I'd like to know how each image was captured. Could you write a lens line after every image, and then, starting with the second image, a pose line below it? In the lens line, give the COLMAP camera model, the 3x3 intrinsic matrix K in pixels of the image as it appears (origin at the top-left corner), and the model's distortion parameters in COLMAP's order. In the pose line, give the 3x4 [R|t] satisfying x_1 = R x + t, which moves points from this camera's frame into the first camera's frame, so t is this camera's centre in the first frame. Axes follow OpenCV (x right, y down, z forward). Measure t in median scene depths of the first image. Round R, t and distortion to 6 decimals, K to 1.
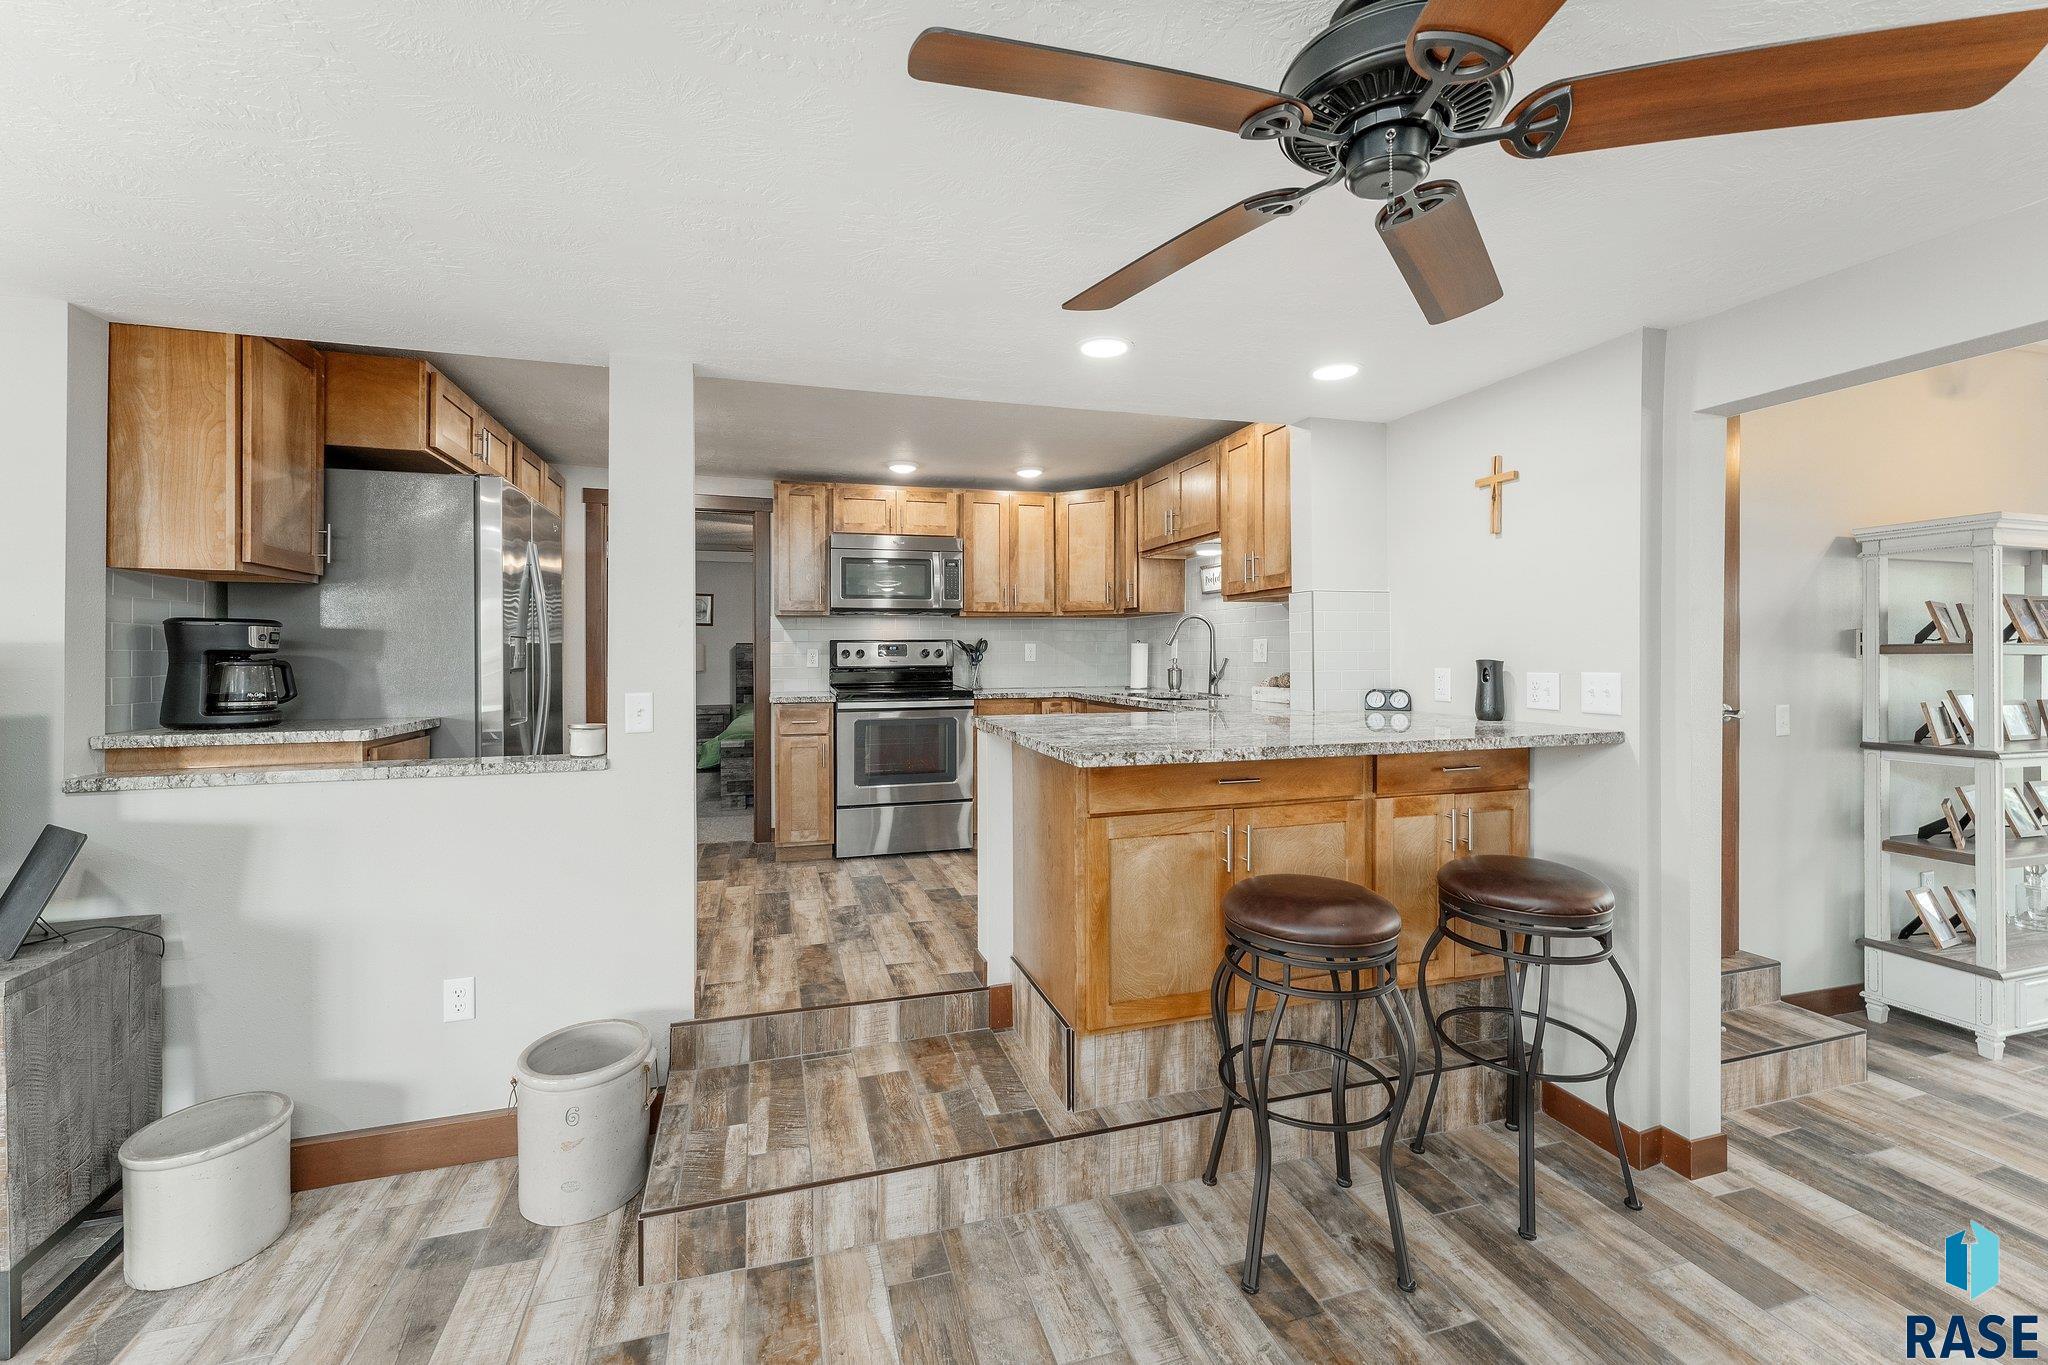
lens RADIAL K [[827.6, 0, 1031.7], [0, 827.6, 656.5], [0, 0, 1]] dist [-0.000908, -0.000129]
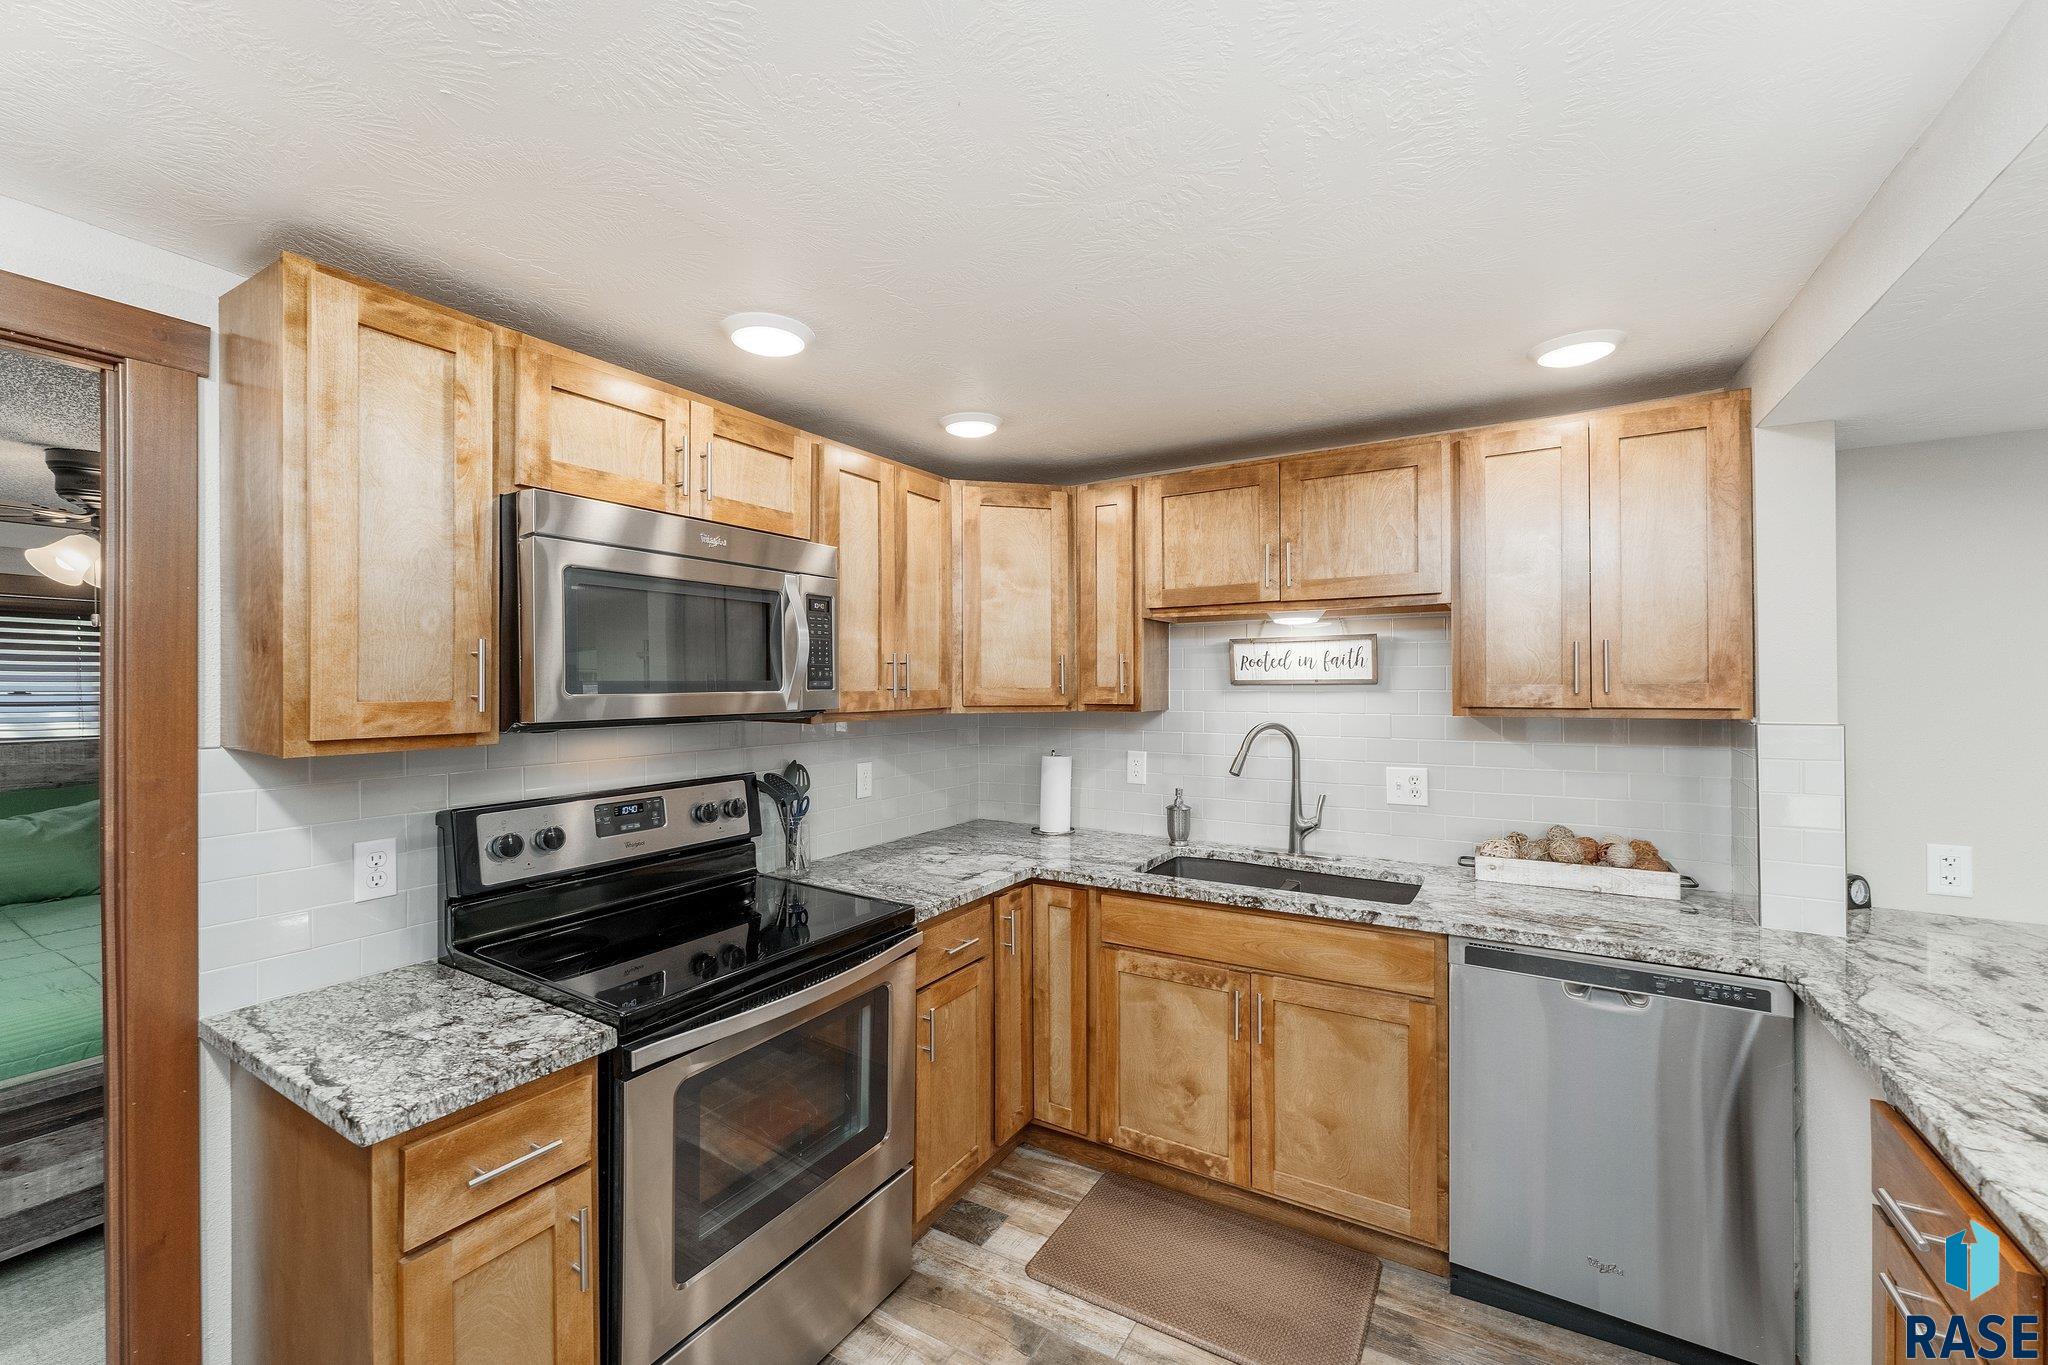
lens RADIAL K [[827.6, 0, 1027.0], [0, 827.6, 681.3], [0, 0, 1]] dist [-0.000908, -0.000129]
pose [[0.751641, 0.001427, 0.659571, -0.600146], [0.005957, 0.999942, -0.008951, -0.139492], [-0.659546, 0.010657, 0.751589, 1.255567]]
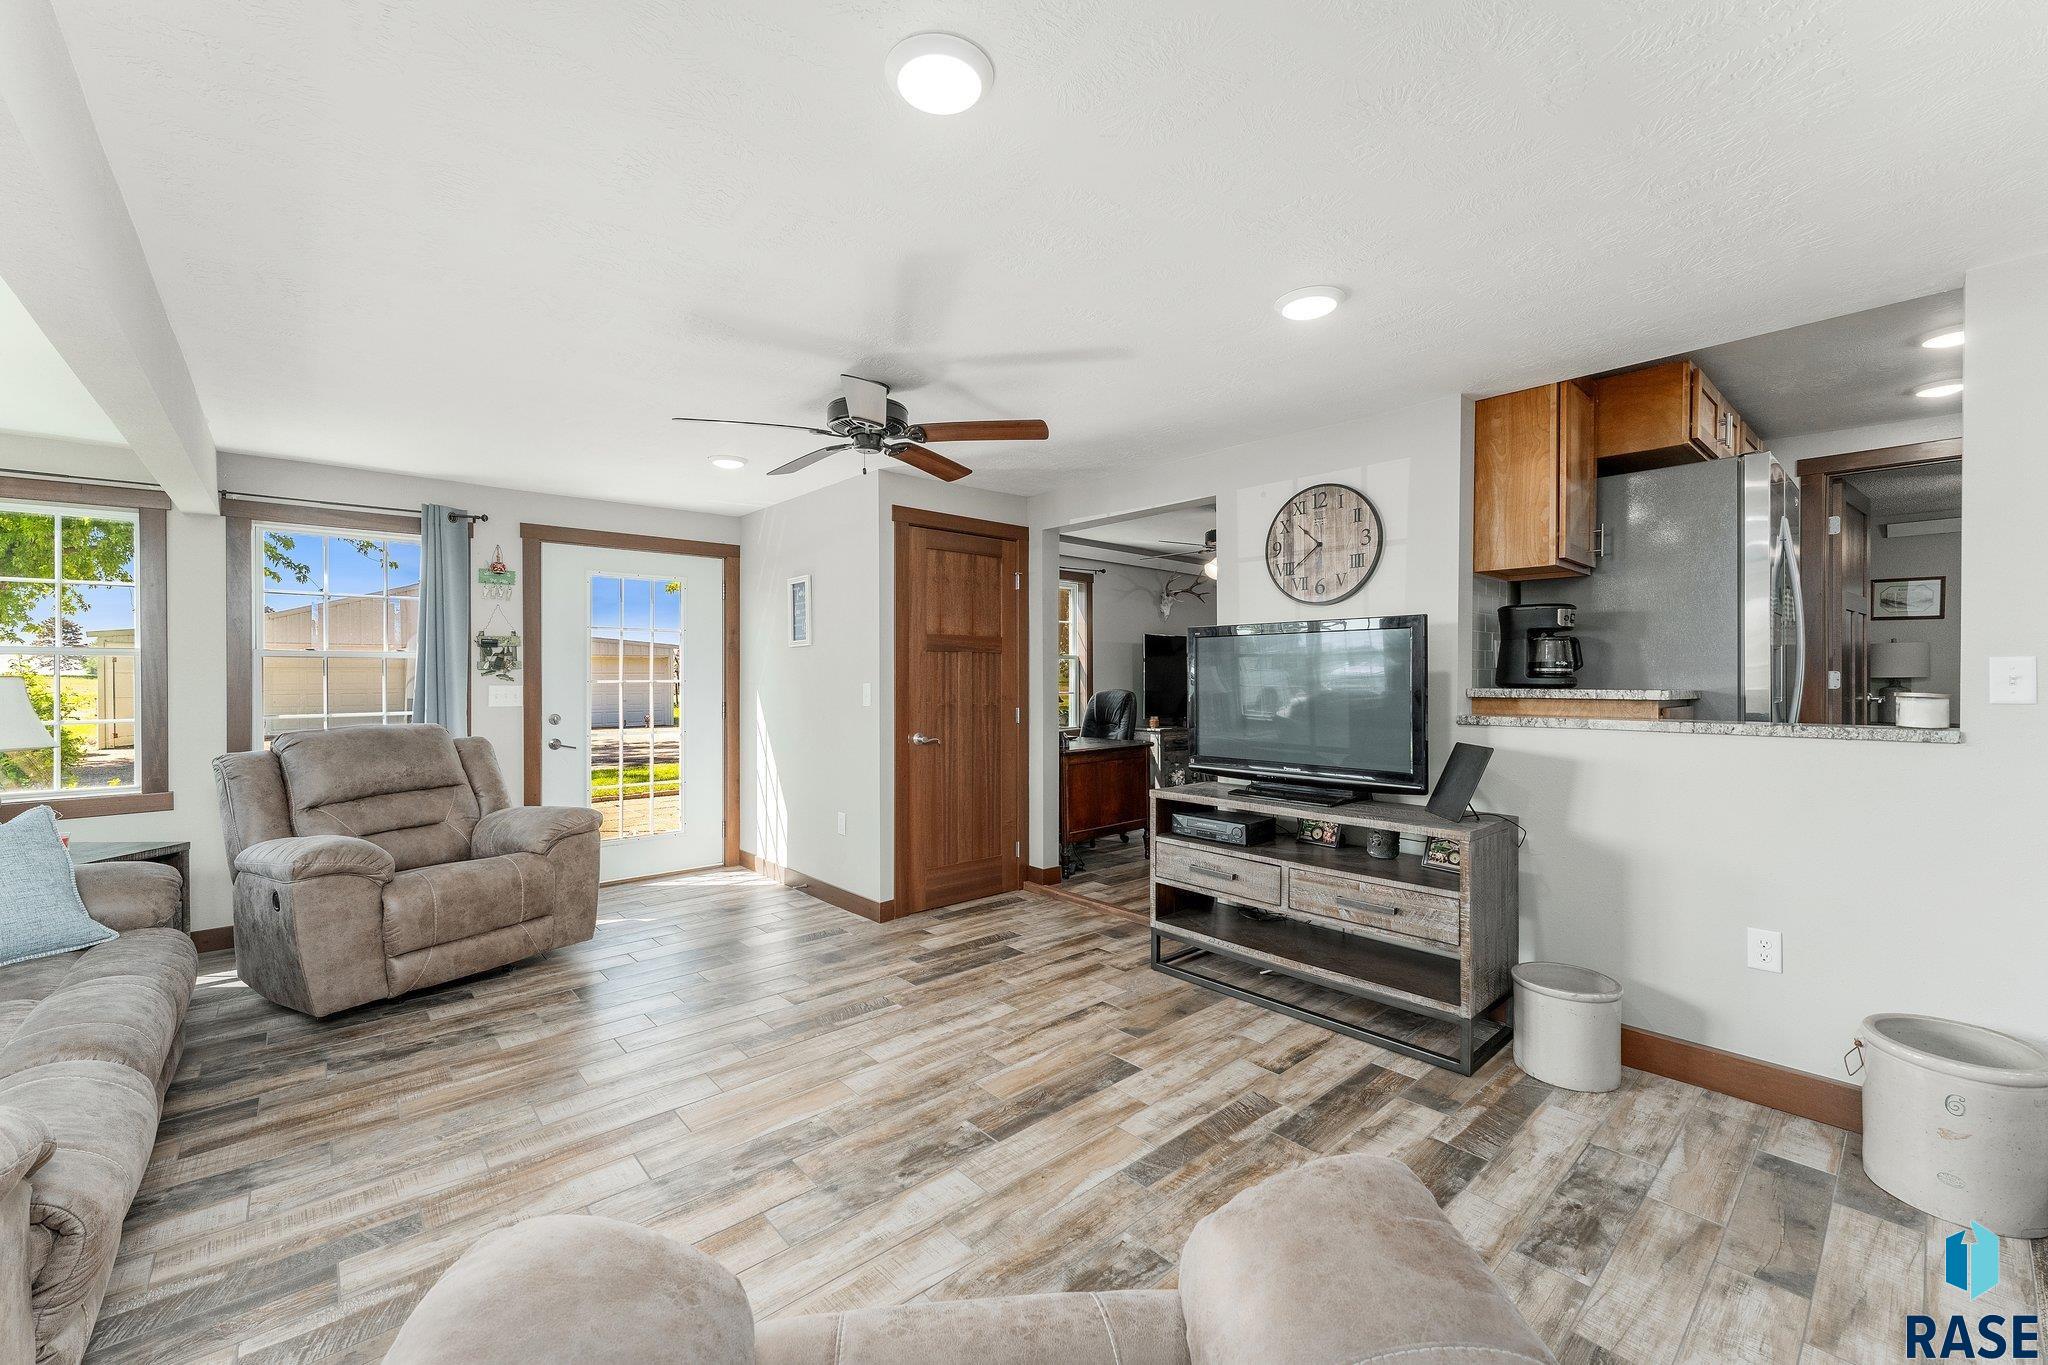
lens RADIAL K [[827.6, 0, 994.9], [0, 827.6, 674.8], [0, 0, 1]] dist [-0.000908, -0.000129]
pose [[0.392884, -0.001546, -0.919587, -0.109774], [-0.006459, 0.999969, -0.004440, 0.075005], [0.919565, 0.007684, 0.392862, -0.297258]]
